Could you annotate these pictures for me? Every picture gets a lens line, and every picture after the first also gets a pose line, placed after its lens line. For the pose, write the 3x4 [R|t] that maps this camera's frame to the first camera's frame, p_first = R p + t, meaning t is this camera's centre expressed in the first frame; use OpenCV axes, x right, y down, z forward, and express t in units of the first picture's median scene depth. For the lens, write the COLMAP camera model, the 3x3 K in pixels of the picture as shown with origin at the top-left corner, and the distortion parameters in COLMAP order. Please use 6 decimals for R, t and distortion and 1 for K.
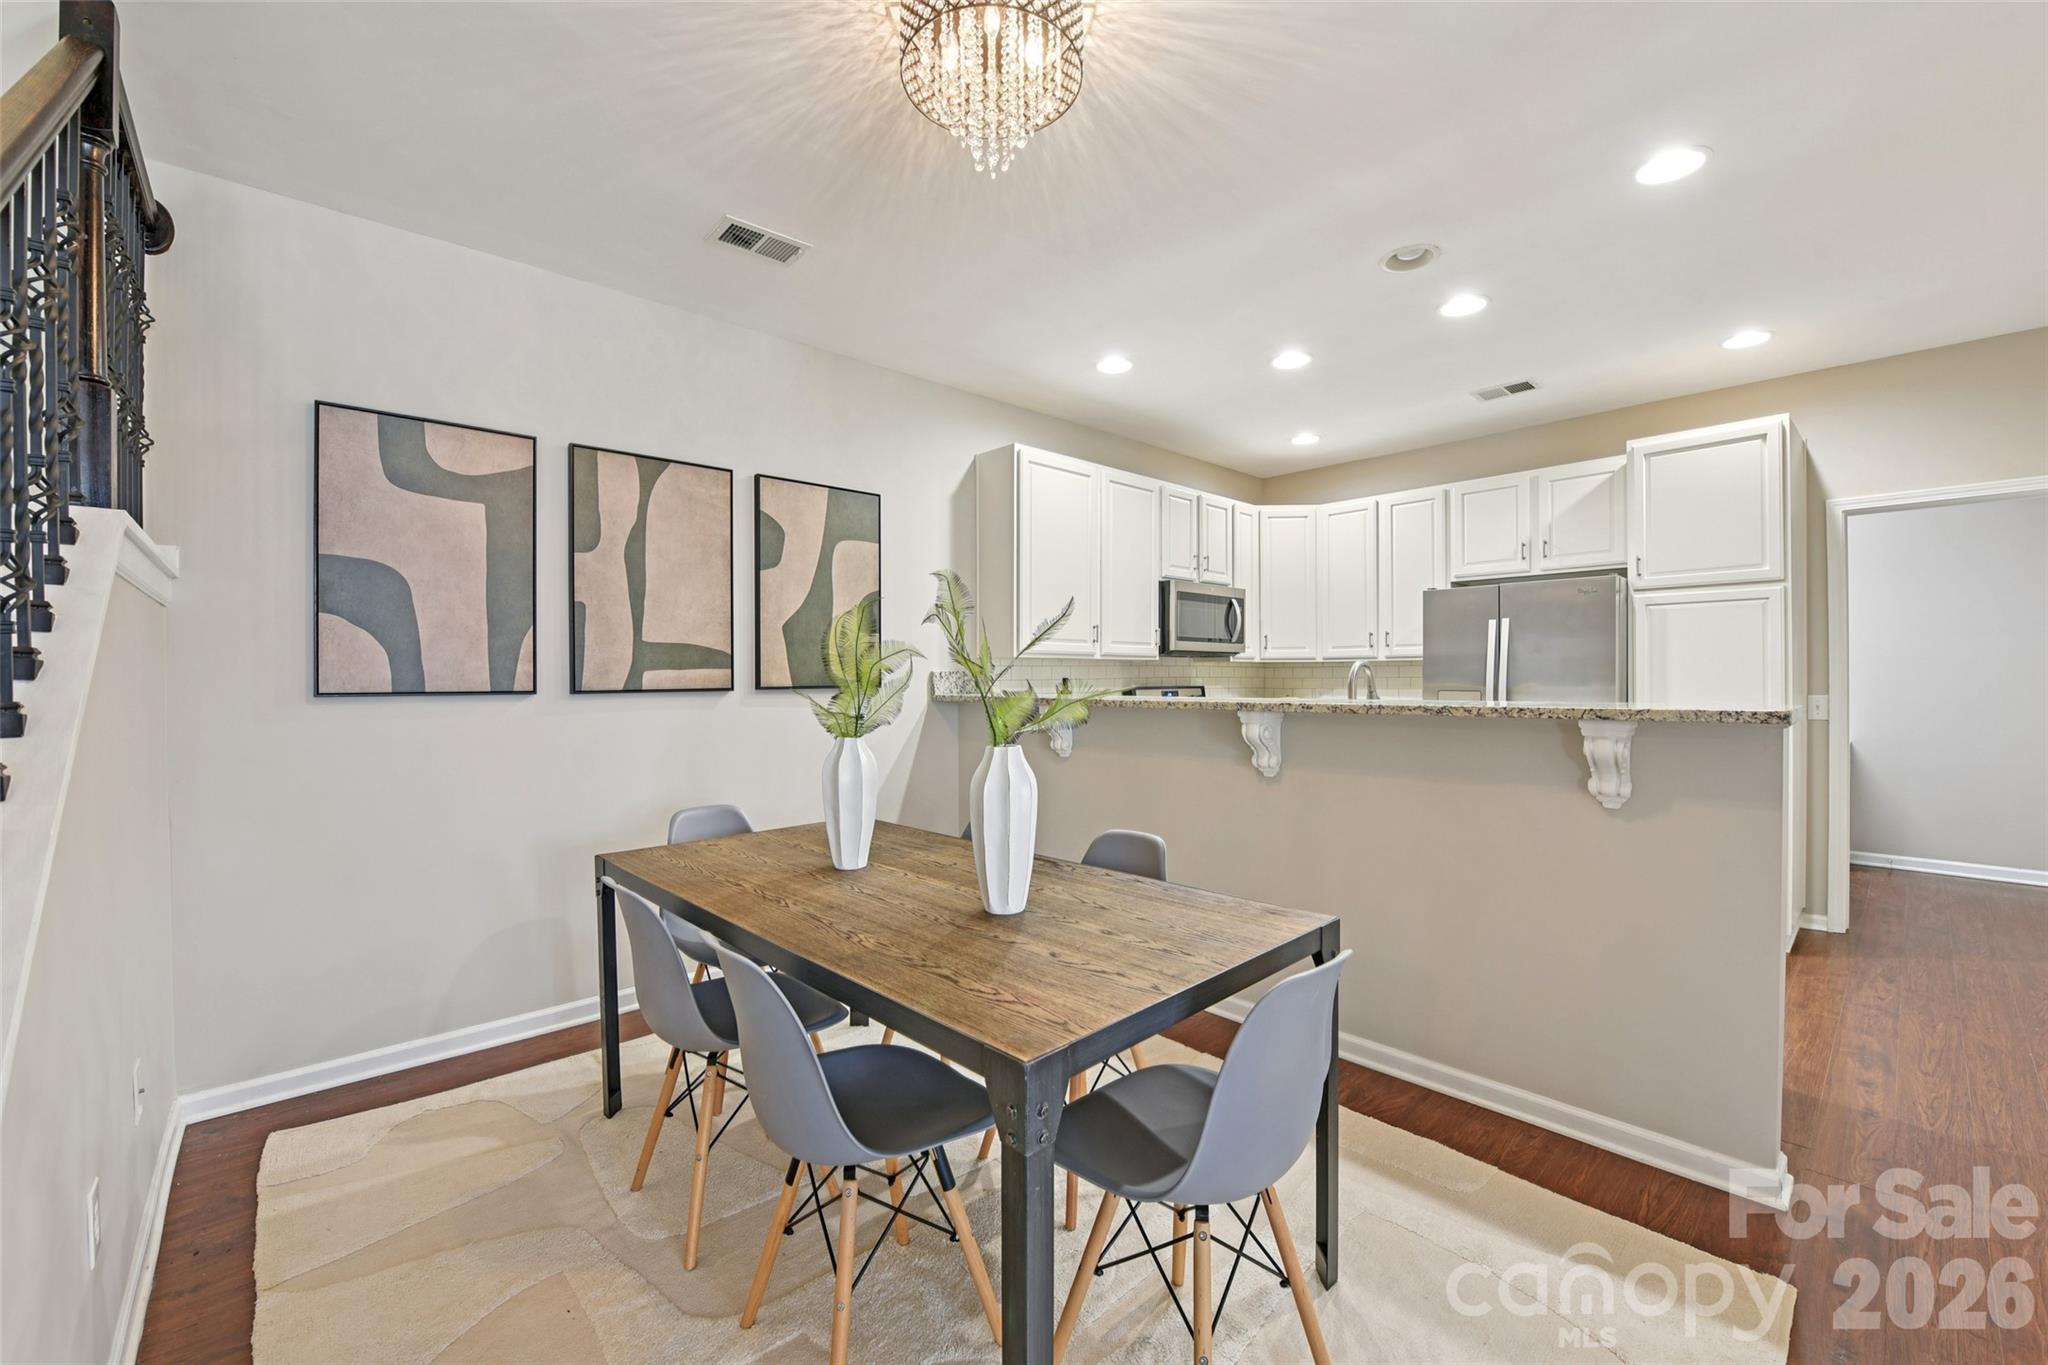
lens RADIAL K [[822.2, 0, 1019.7], [0, 822.2, 686.3], [0, 0, 1]] dist [-0.013259, -0.005552]
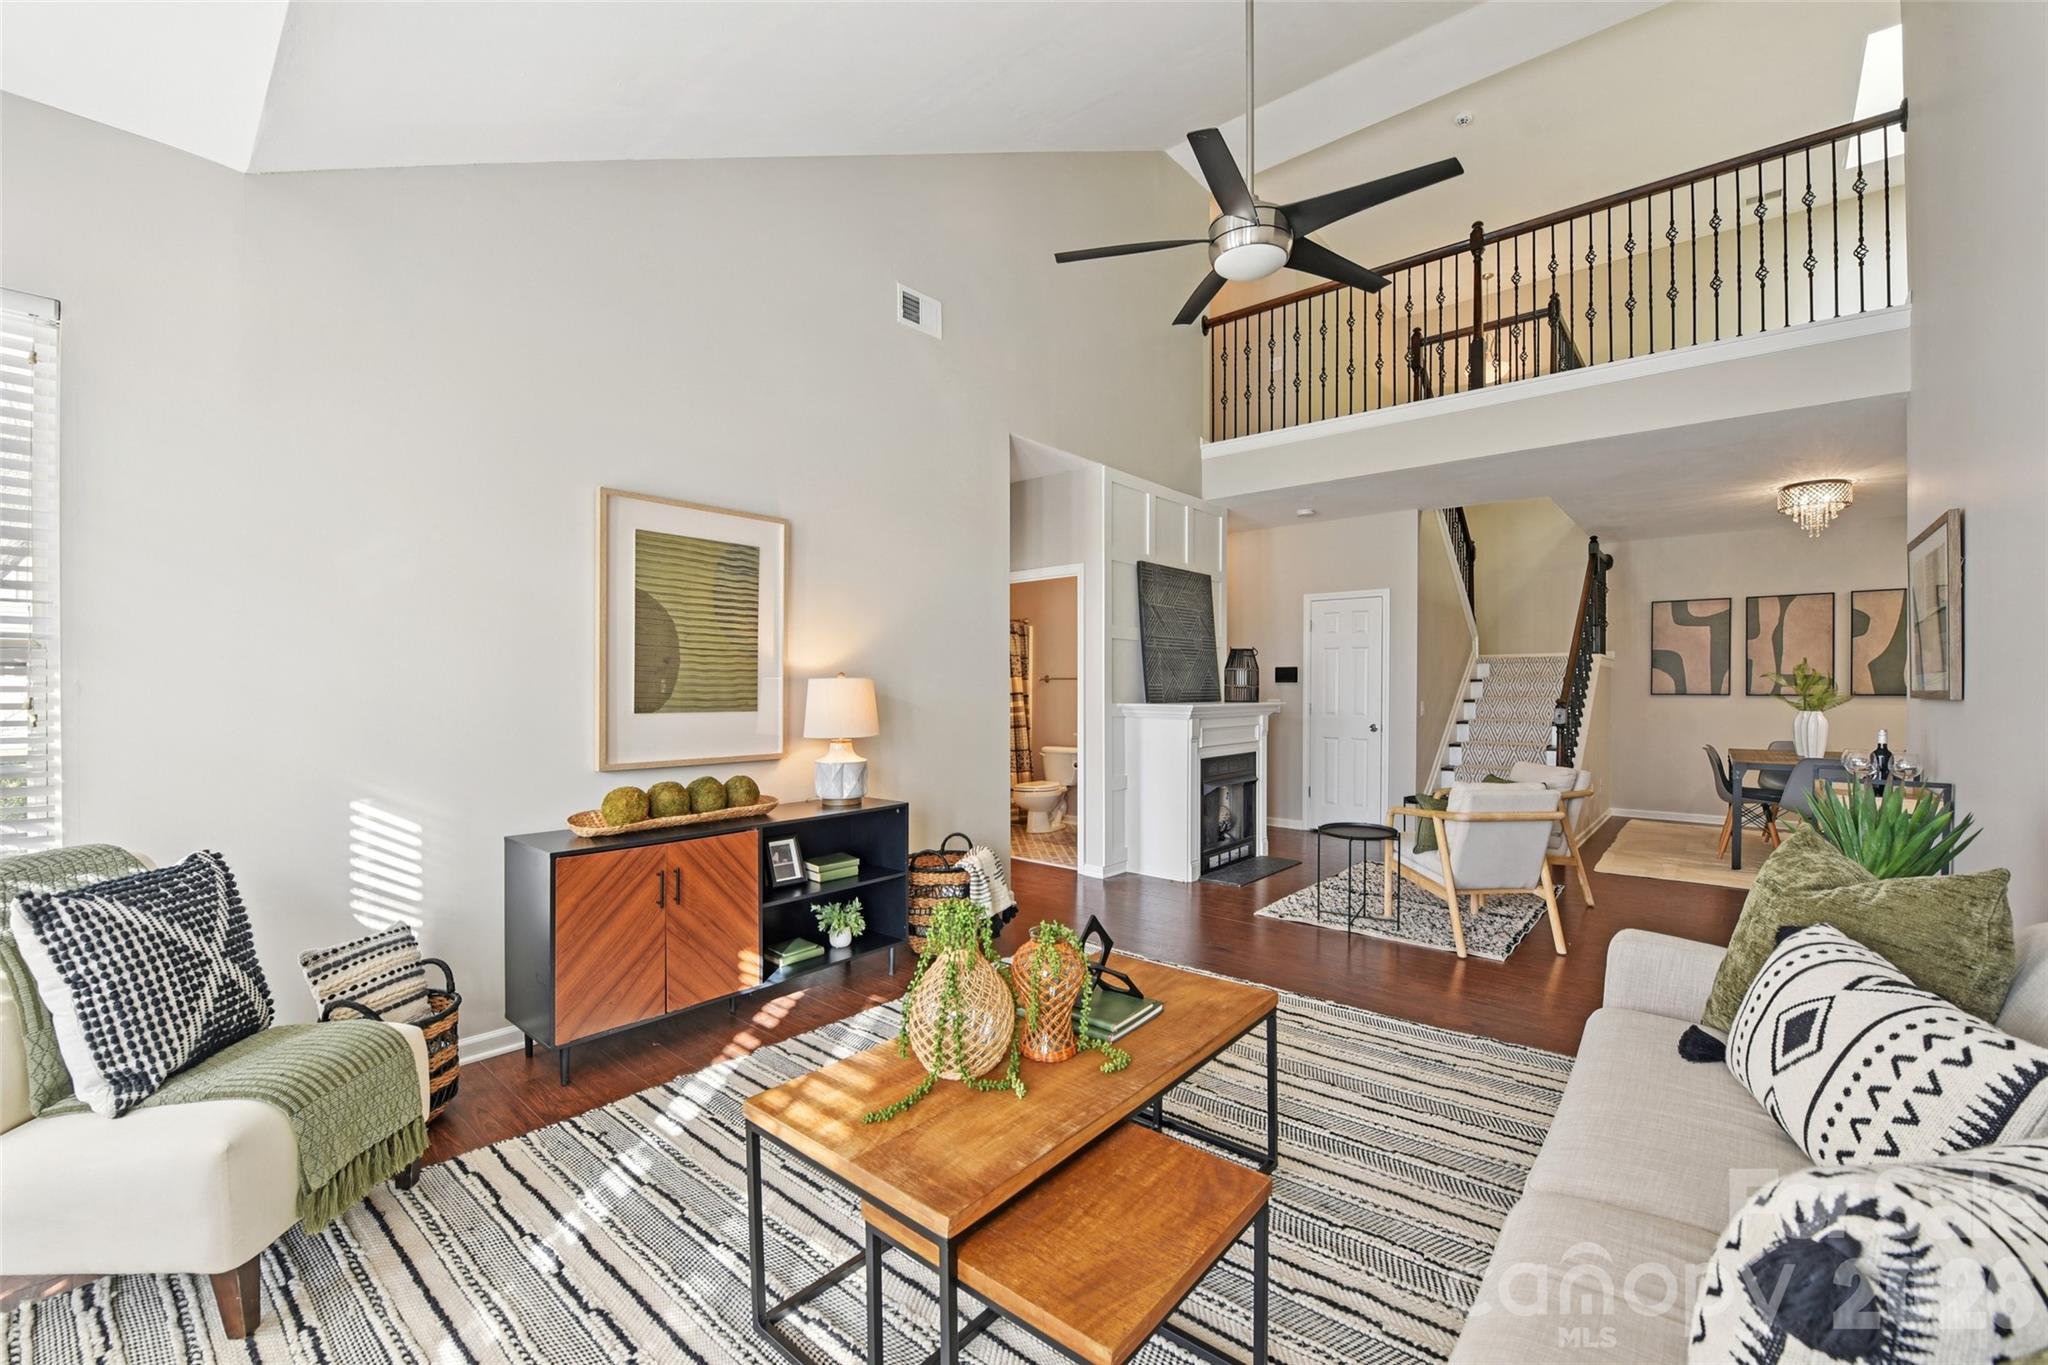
lens RADIAL K [[822.2, 0, 1019.7], [0, 822.2, 686.3], [0, 0, 1]] dist [-0.013259, -0.005552]
pose [[0.113107, 0.004144, -0.993574, 1.383261], [-0.011877, 0.999925, 0.002819, 0.000408], [0.993512, 0.011482, 0.113148, -1.246084]]
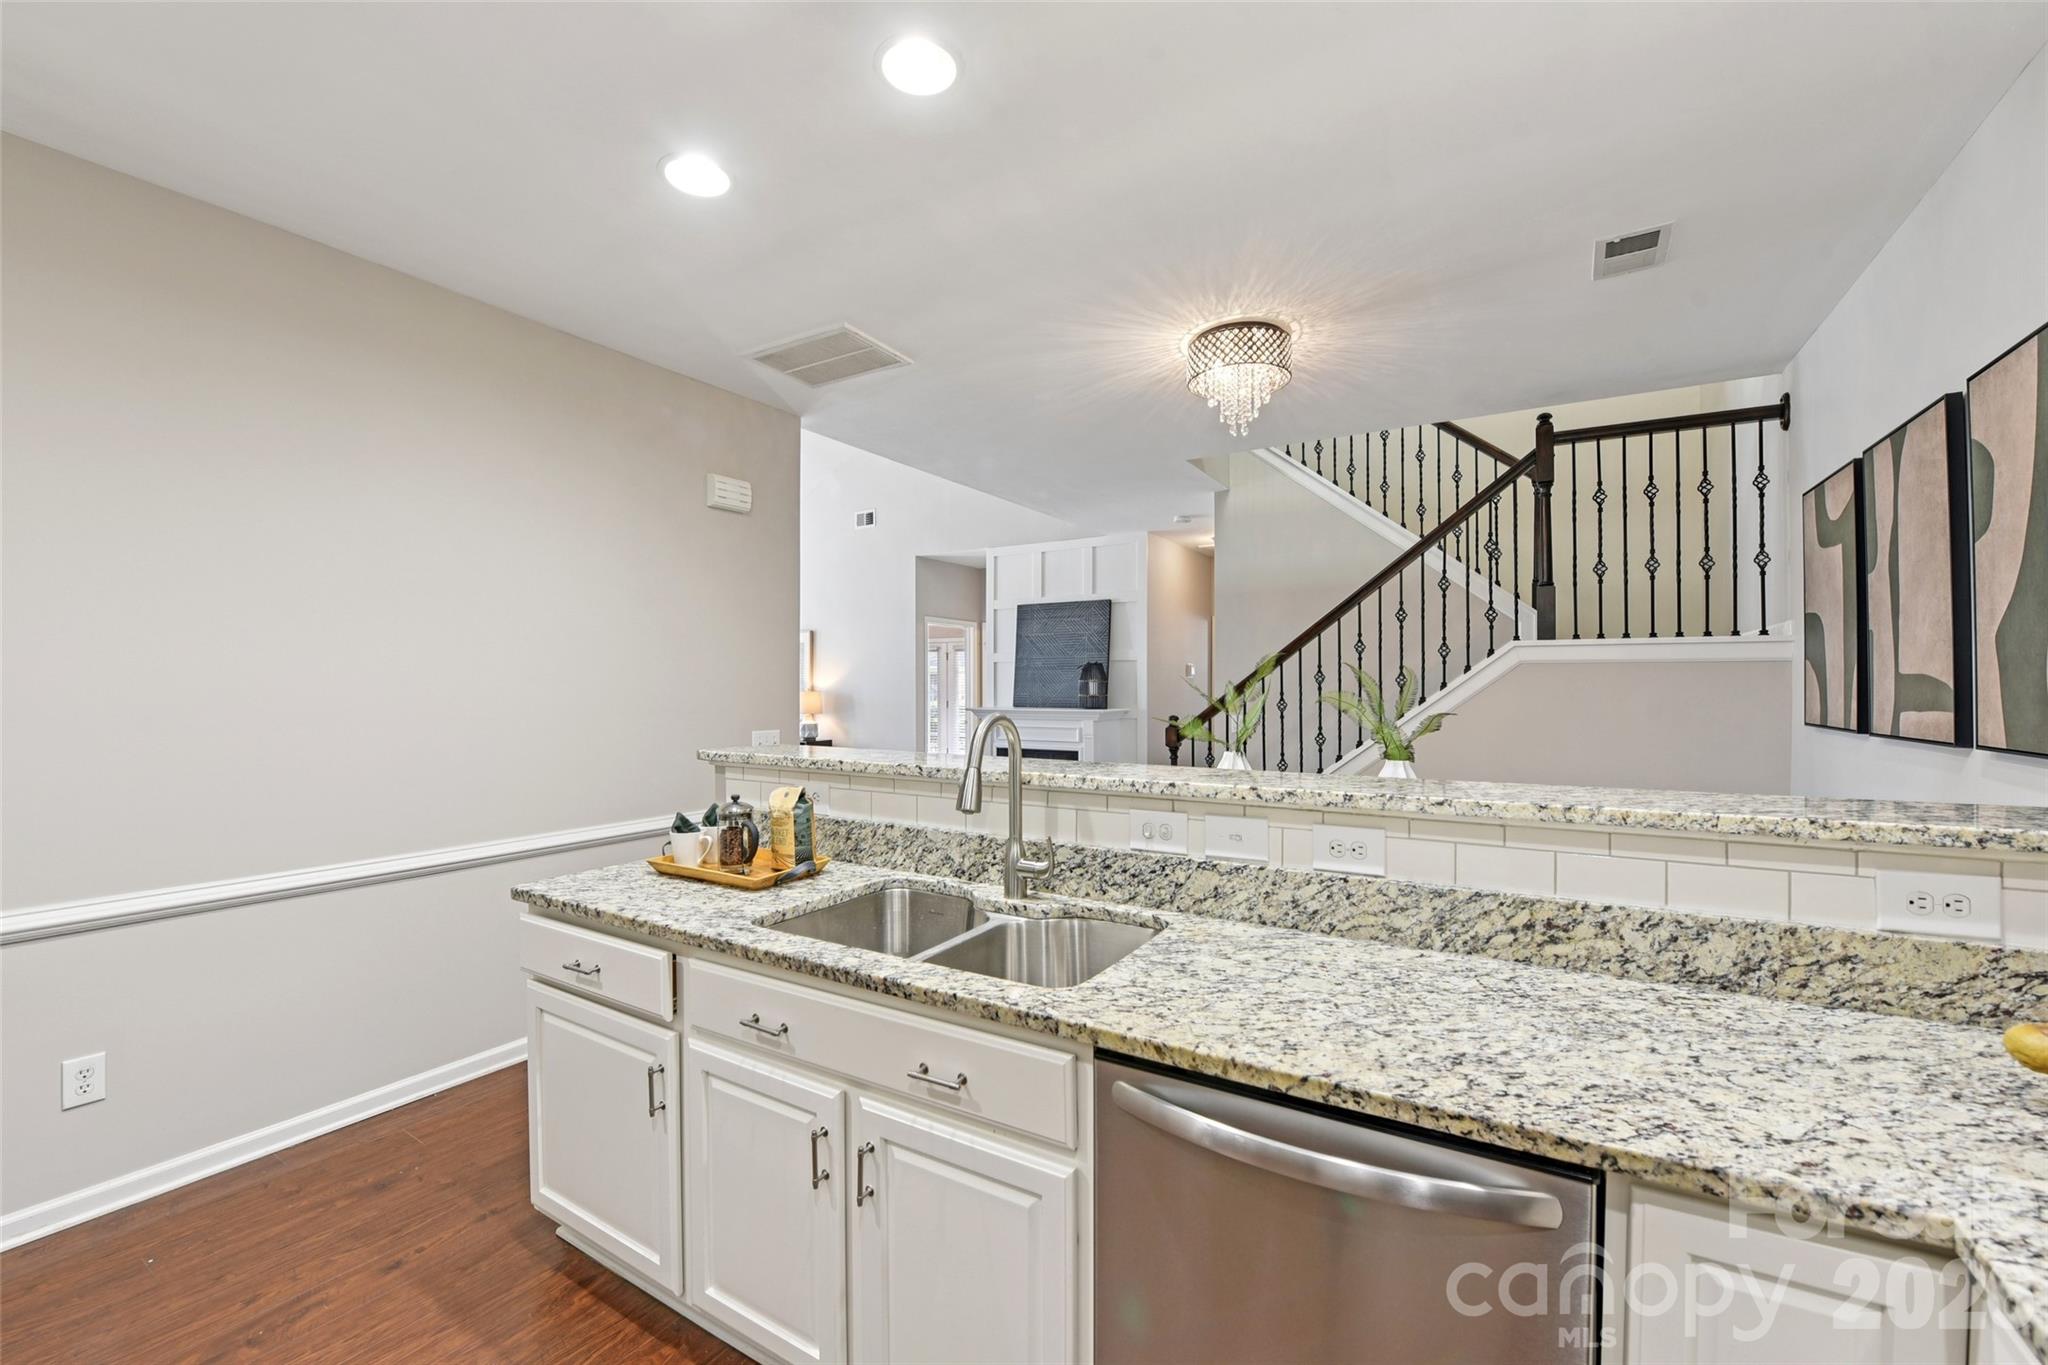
lens RADIAL K [[822.2, 0, 1019.7], [0, 822.2, 686.3], [0, 0, 1]] dist [-0.013259, -0.005552]
pose [[-0.959496, 0.003540, -0.281702, 0.461828], [0.000857, 0.999953, 0.009649, -0.042593], [0.281723, 0.009017, -0.959454, 1.267606]]
